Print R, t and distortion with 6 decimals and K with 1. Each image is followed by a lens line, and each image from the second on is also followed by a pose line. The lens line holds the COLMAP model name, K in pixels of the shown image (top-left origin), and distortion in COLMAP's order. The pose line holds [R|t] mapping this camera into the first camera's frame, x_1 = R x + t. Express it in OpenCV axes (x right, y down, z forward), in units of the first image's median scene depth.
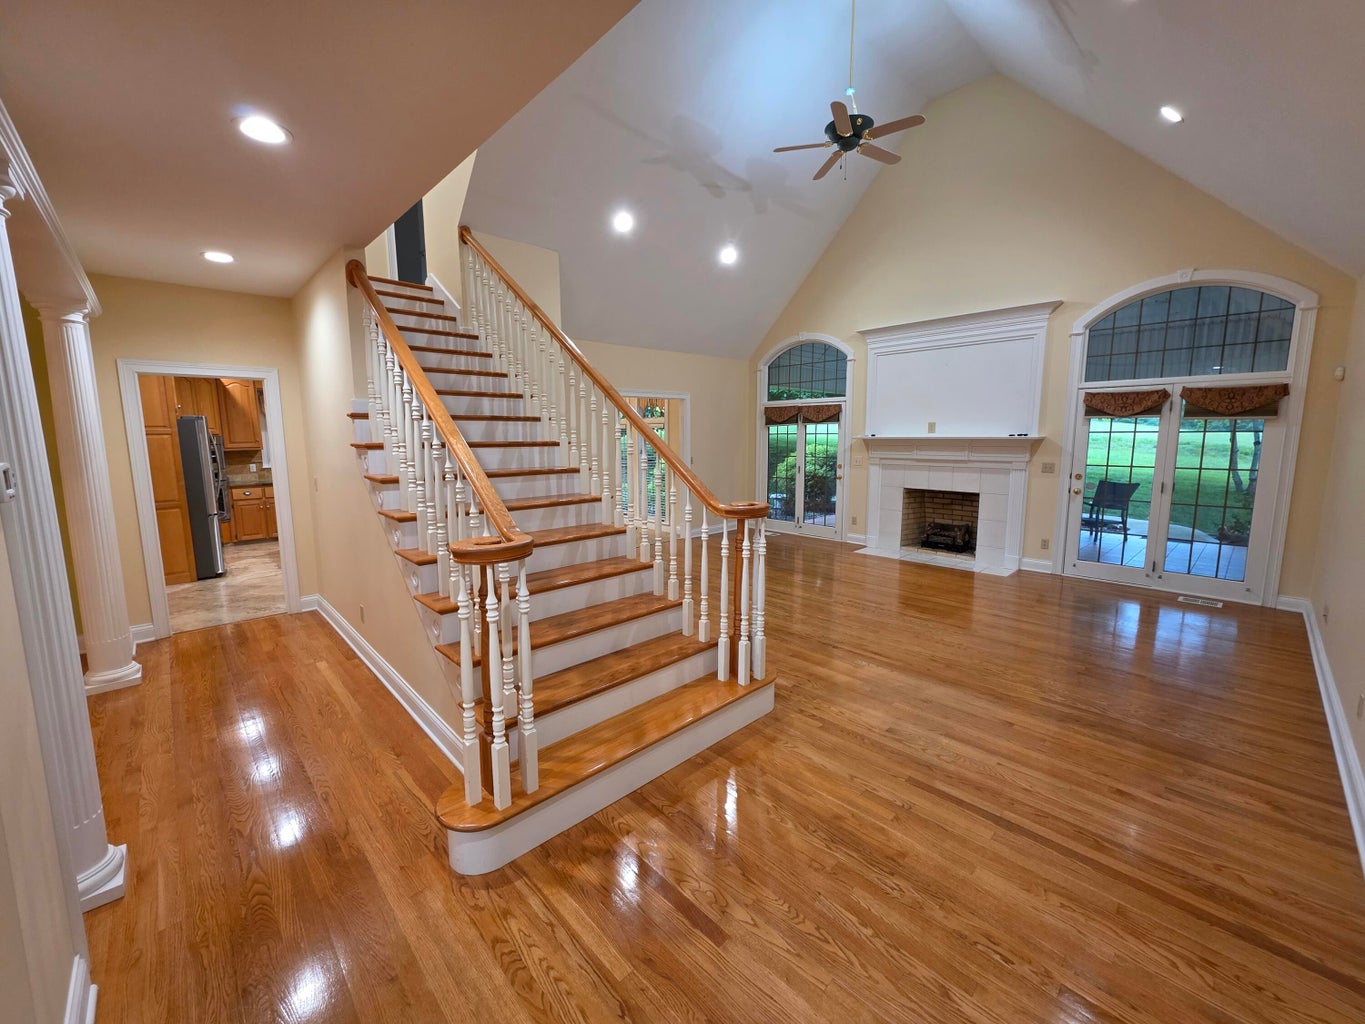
lens RADIAL K [[547.3, 0, 678.7], [0, 547.3, 507.0], [0, 0, 1]] dist [-0.003662, 0.001520]
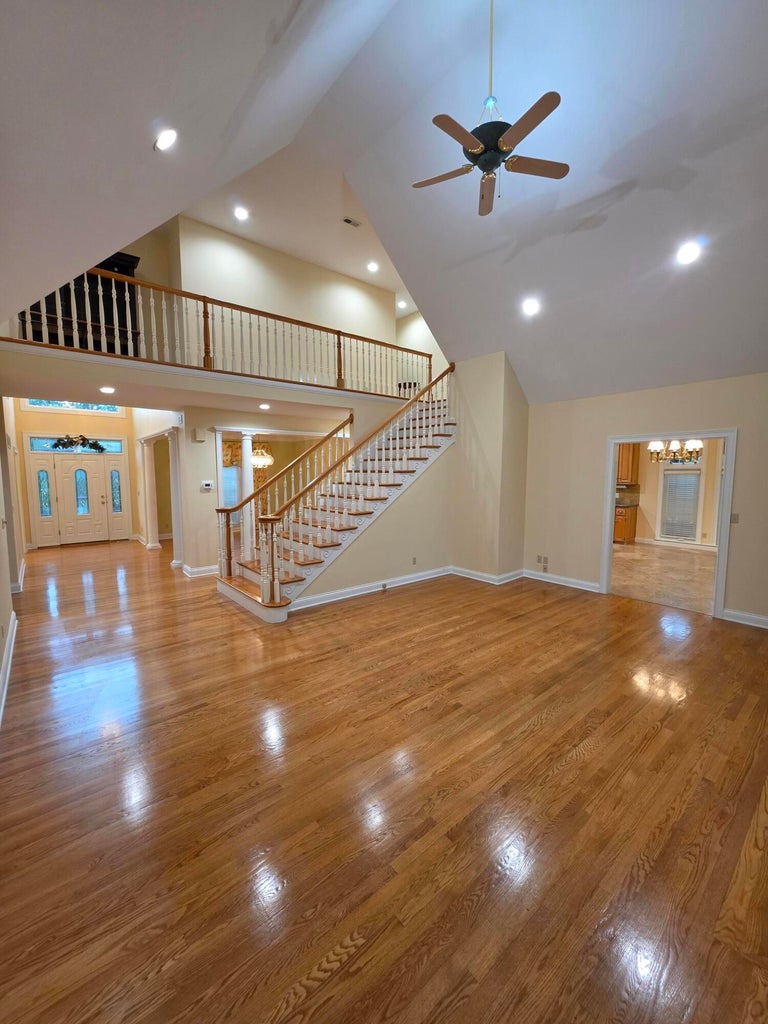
lens RADIAL K [[410.5, 0, 384.4], [0, 410.5, 514.4], [0, 0, 1]] dist [-0.003662, 0.001520]
pose [[-0.067932, 0.102711, -0.992389, 0.843787], [-0.133067, 0.984867, 0.111042, -0.125209], [0.988776, 0.139598, -0.053236, 0.775366]]
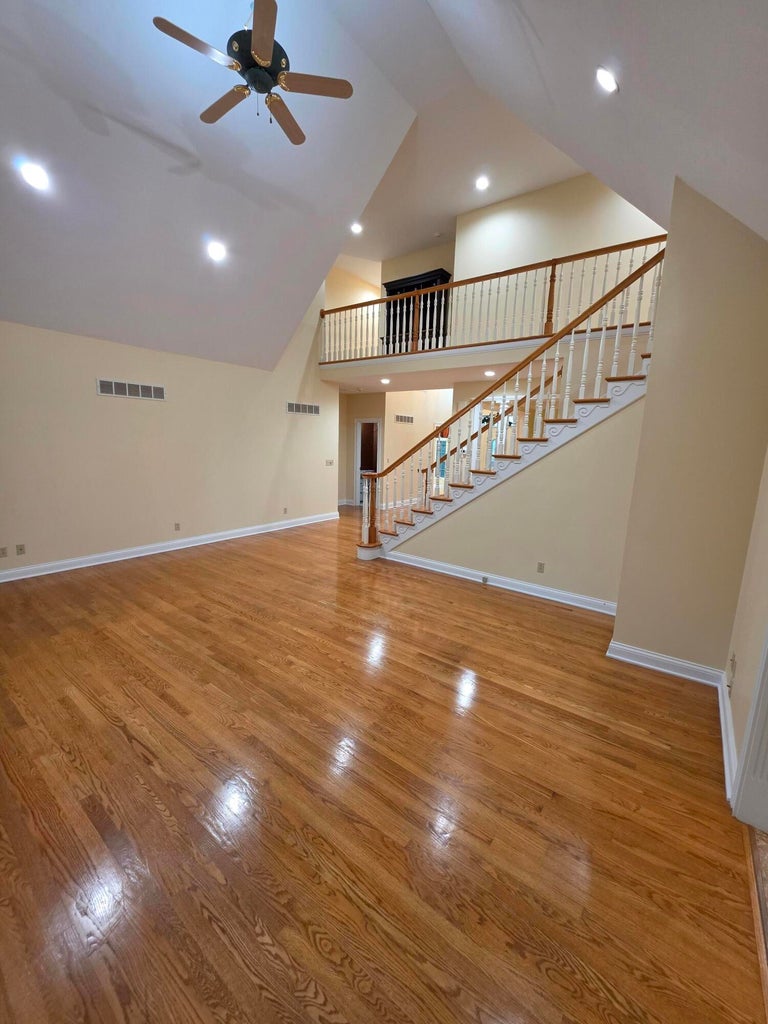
lens RADIAL K [[410.5, 0, 385.1], [0, 410.5, 508.1], [0, 0, 1]] dist [-0.003662, 0.001520]
pose [[-0.986981, 0.002713, -0.160814, 0.188620], [-0.046462, 0.952421, 0.301223, -0.218097], [0.153980, 0.304773, -0.939896, 1.455417]]
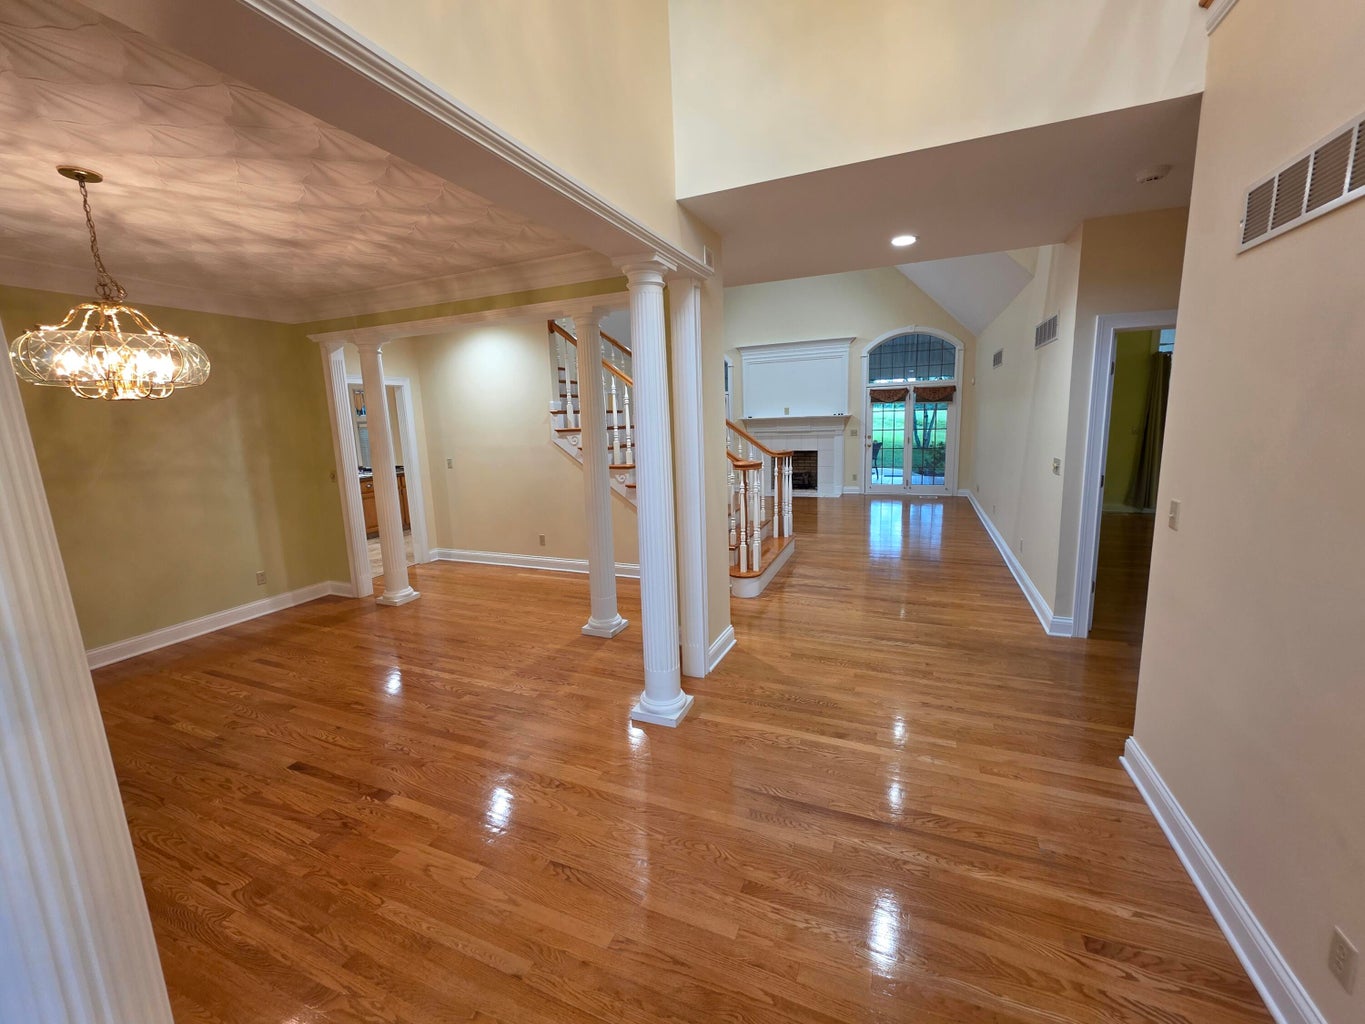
lens RADIAL K [[547.3, 0, 679.2], [0, 547.3, 508.7], [0, 0, 1]] dist [-0.003662, 0.001520]
pose [[0.915408, -0.093623, 0.391488, -0.544933], [0.083217, 0.995581, 0.043507, 0.046996], [-0.393831, -0.007248, 0.919154, -0.386064]]
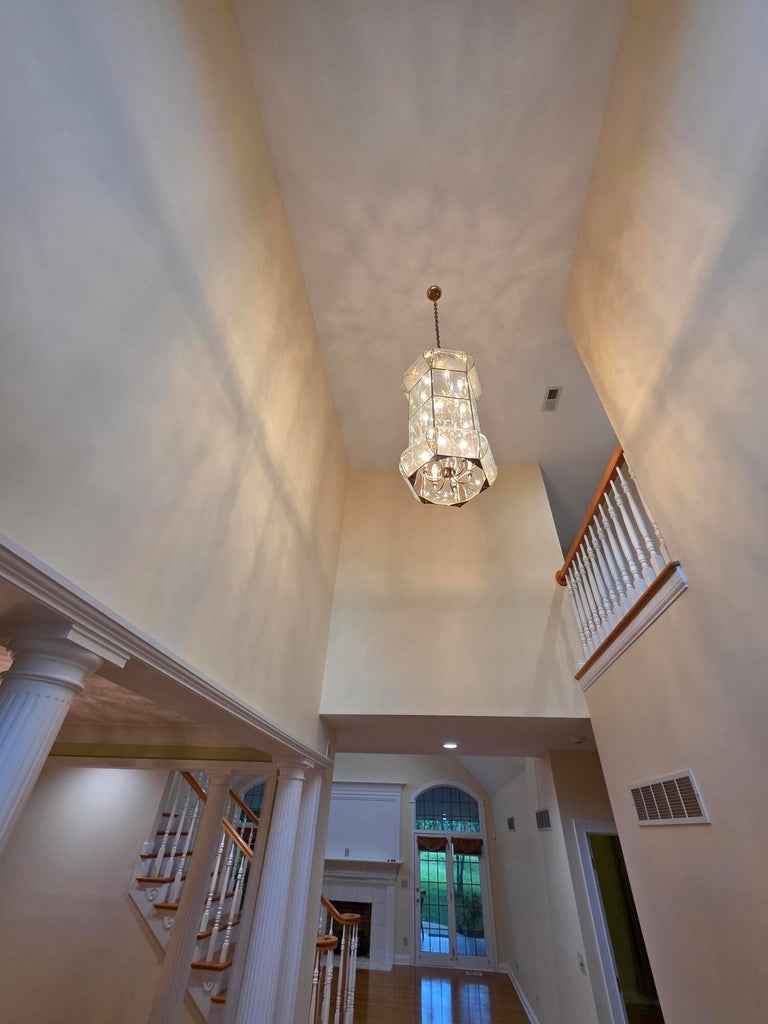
lens RADIAL K [[410.5, 0, 390.5], [0, 410.5, 506.6], [0, 0, 1]] dist [-0.003662, 0.001520]
pose [[0.754686, 0.434365, 0.491706, -0.662558], [0.048427, 0.710530, -0.701998, -0.004466], [-0.654296, 0.553600, 0.515193, -0.455540]]
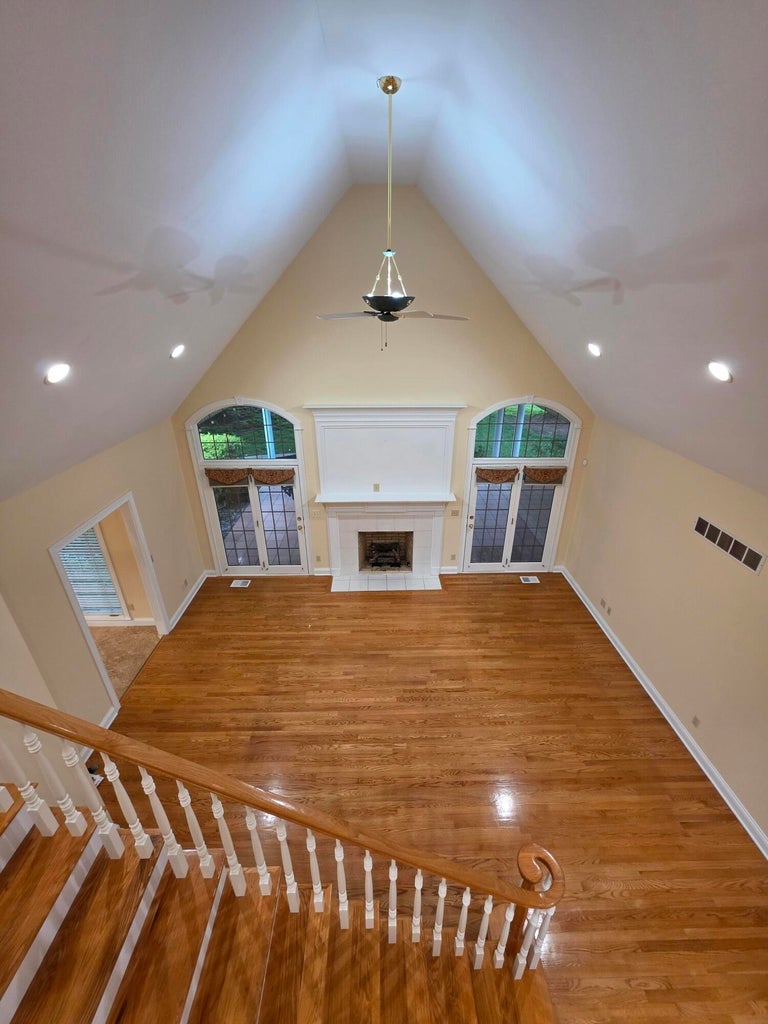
lens RADIAL K [[410.5, 0, 386.0], [0, 410.5, 507.3], [0, 0, 1]] dist [-0.003662, 0.001520]
pose [[0.672920, -0.306539, 0.673211, -0.203723], [0.093853, 0.938120, 0.333350, -0.490330], [-0.733737, -0.161135, 0.660049, 0.414036]]
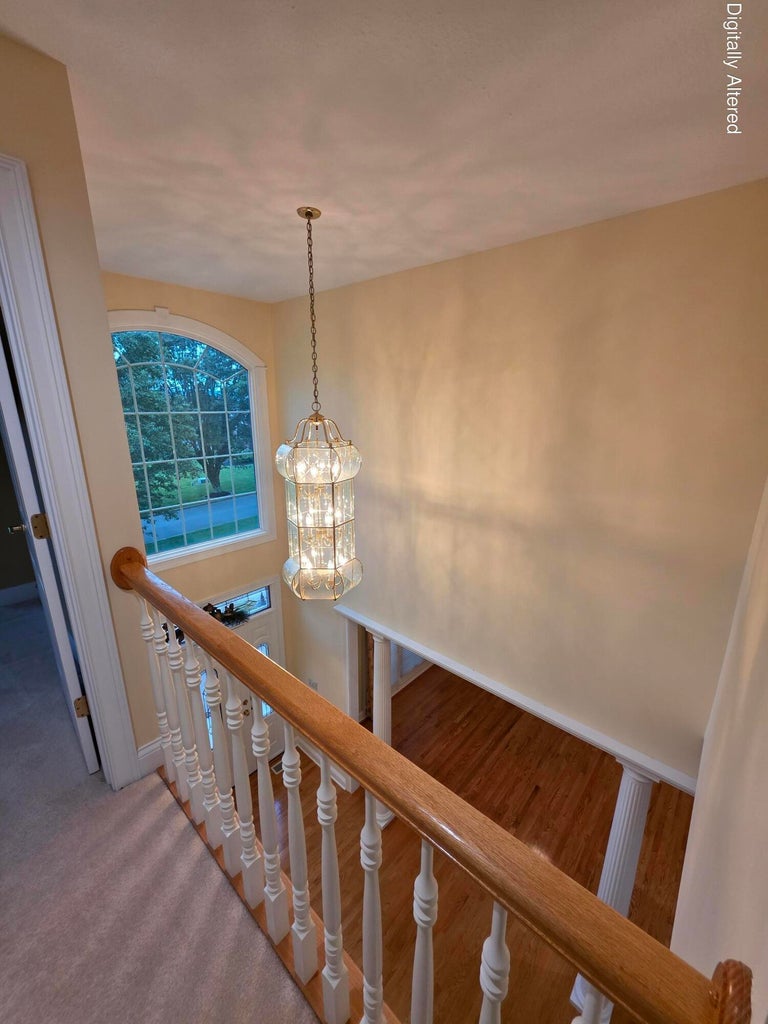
lens RADIAL K [[410.5, 0, 389.1], [0, 410.5, 509.2], [0, 0, 1]] dist [-0.003662, 0.001520]
pose [[0.085282, 0.264994, -0.960471, -0.035651], [-0.138673, 0.957758, 0.251933, -0.478322], [0.986659, 0.111706, 0.118428, -0.310388]]
